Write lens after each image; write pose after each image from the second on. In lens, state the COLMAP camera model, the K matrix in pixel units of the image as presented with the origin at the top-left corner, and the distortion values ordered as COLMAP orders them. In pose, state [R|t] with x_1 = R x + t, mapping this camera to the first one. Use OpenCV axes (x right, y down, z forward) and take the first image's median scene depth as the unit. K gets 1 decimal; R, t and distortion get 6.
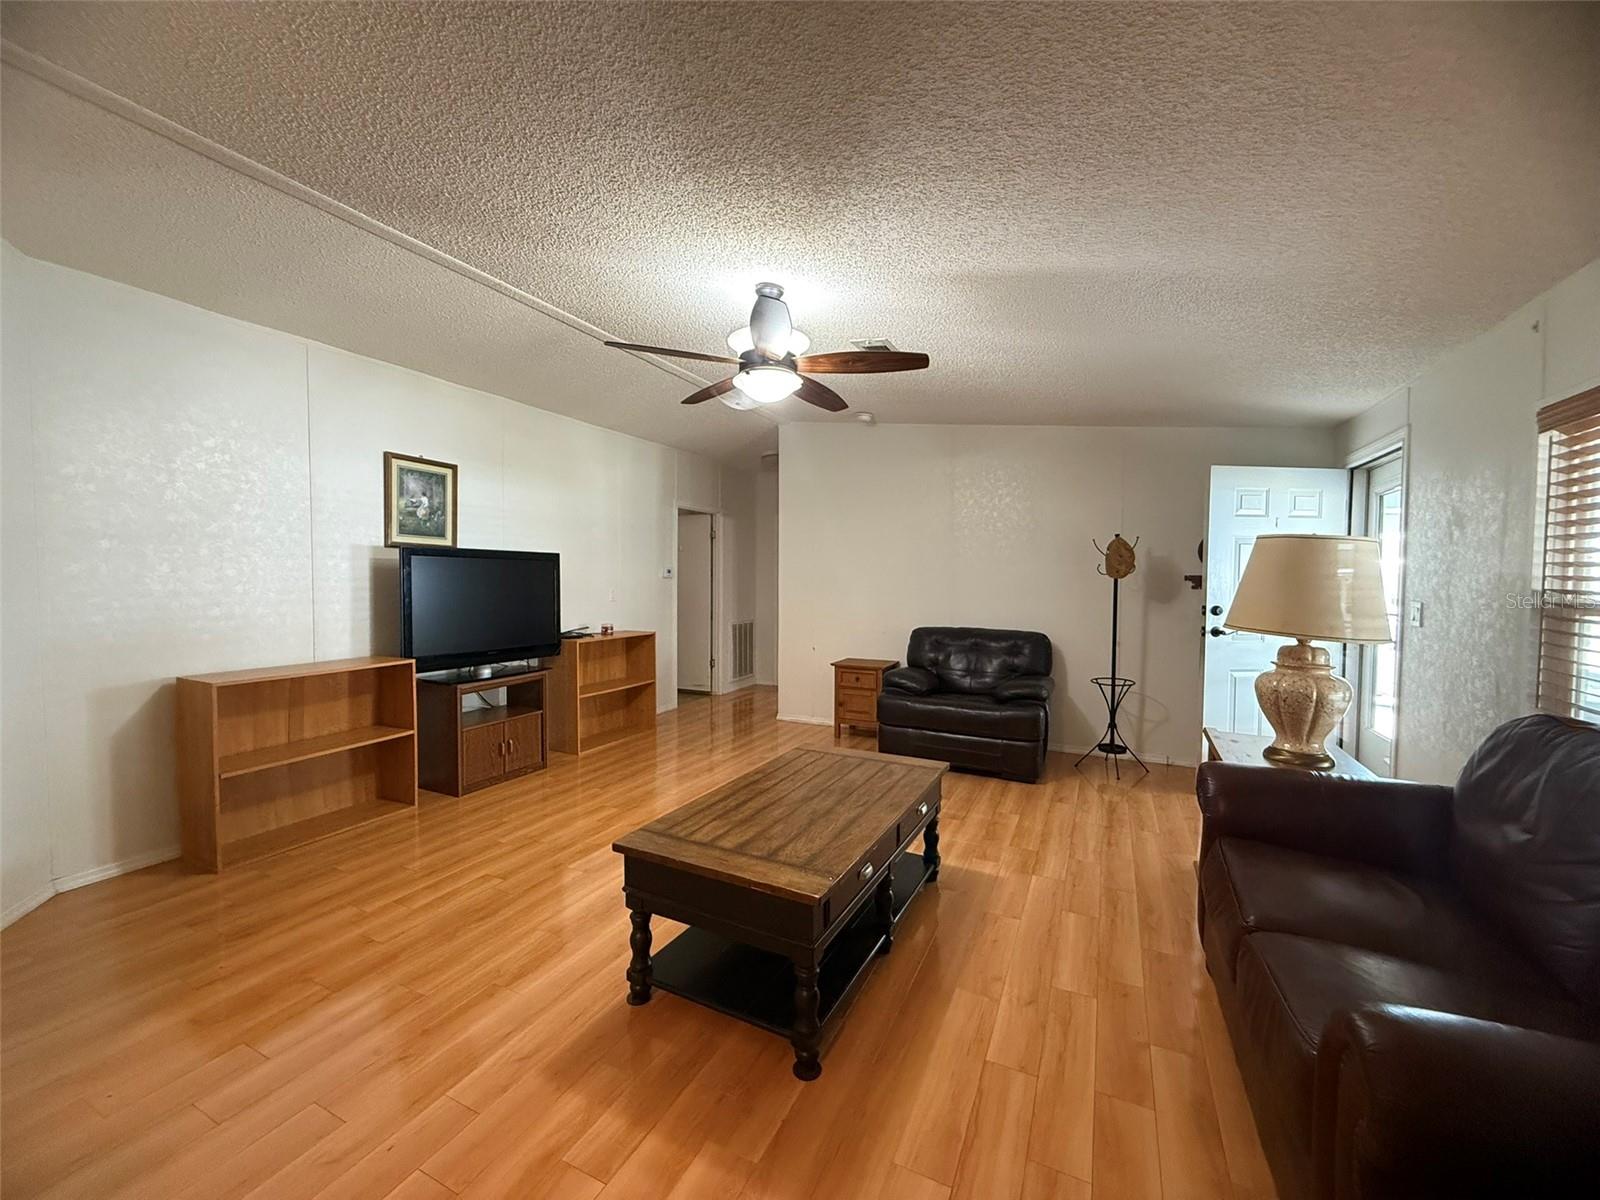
lens RADIAL K [[642.9, 0, 792.1], [0, 642.9, 595.0], [0, 0, 1]] dist [0.002726, -0.000341]
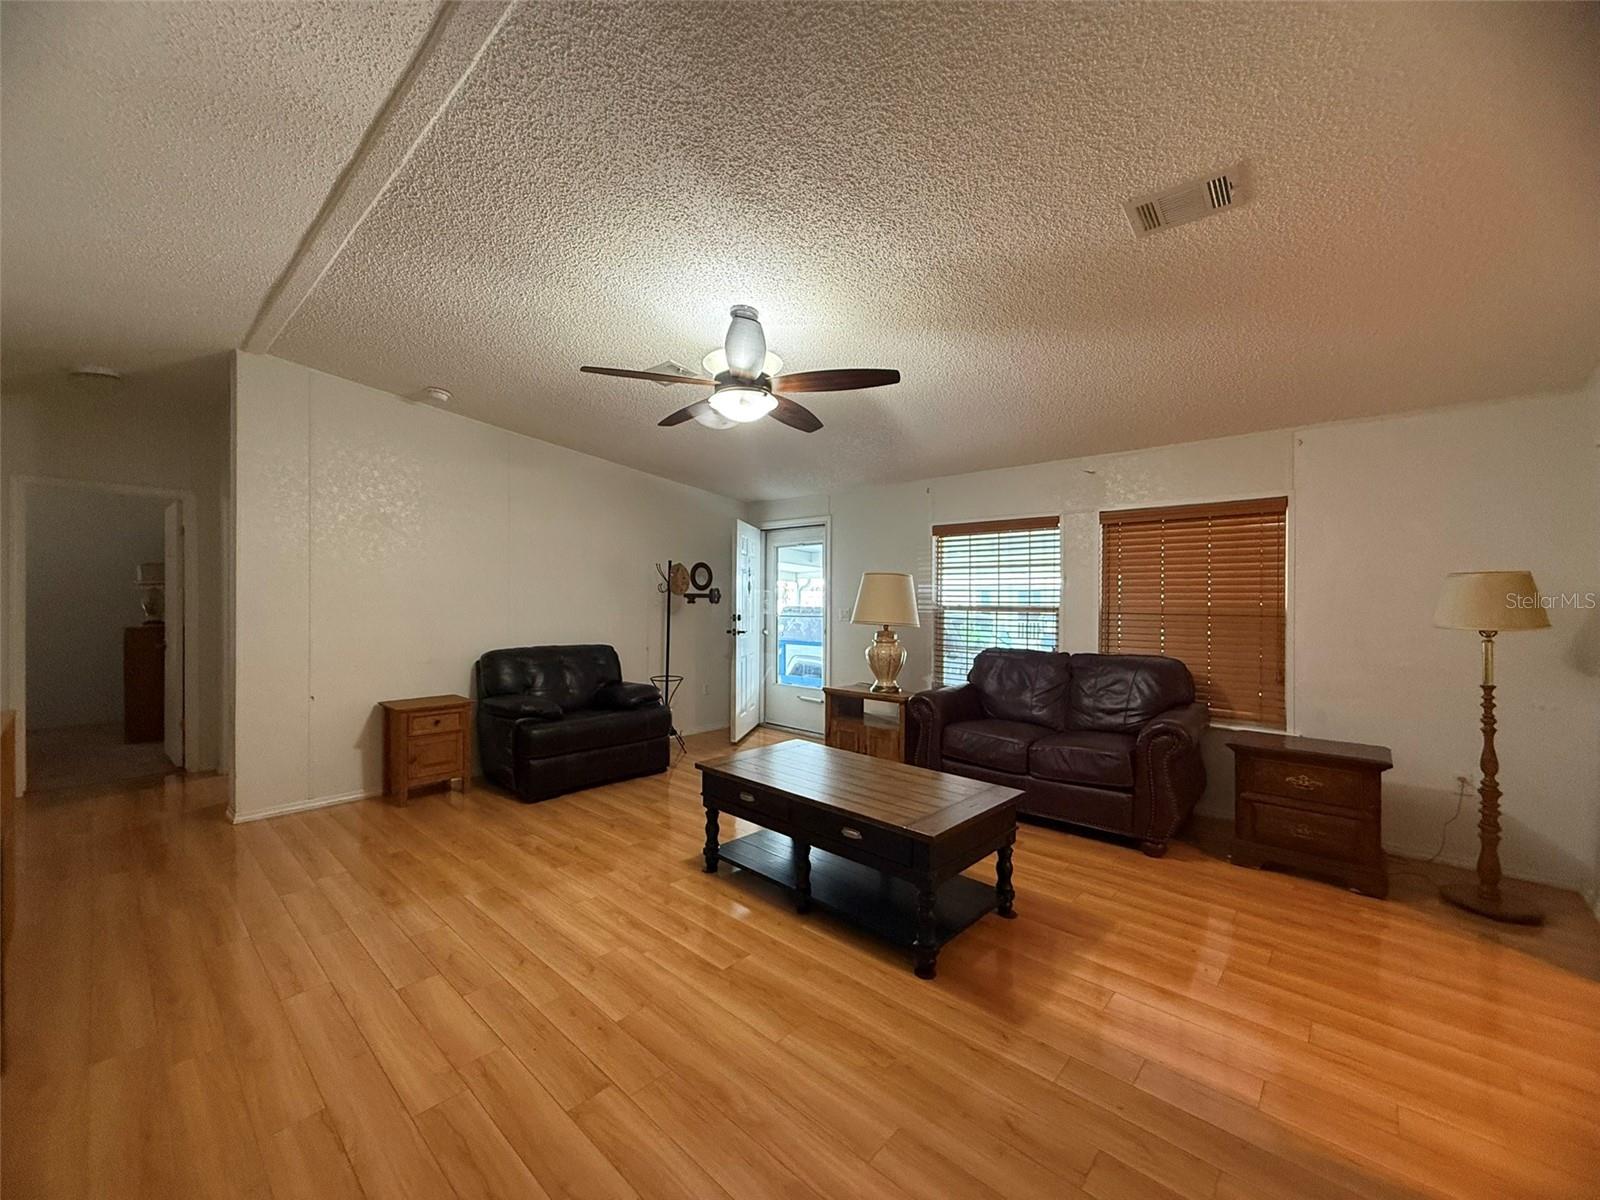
lens RADIAL K [[642.9, 0, 790.9], [0, 642.9, 597.3], [0, 0, 1]] dist [0.002726, -0.000341]
pose [[0.277563, -0.001444, 0.960706, -0.723534], [0.025091, 0.999669, -0.005746, -0.011464], [-0.960380, 0.025700, 0.277508, 0.474857]]
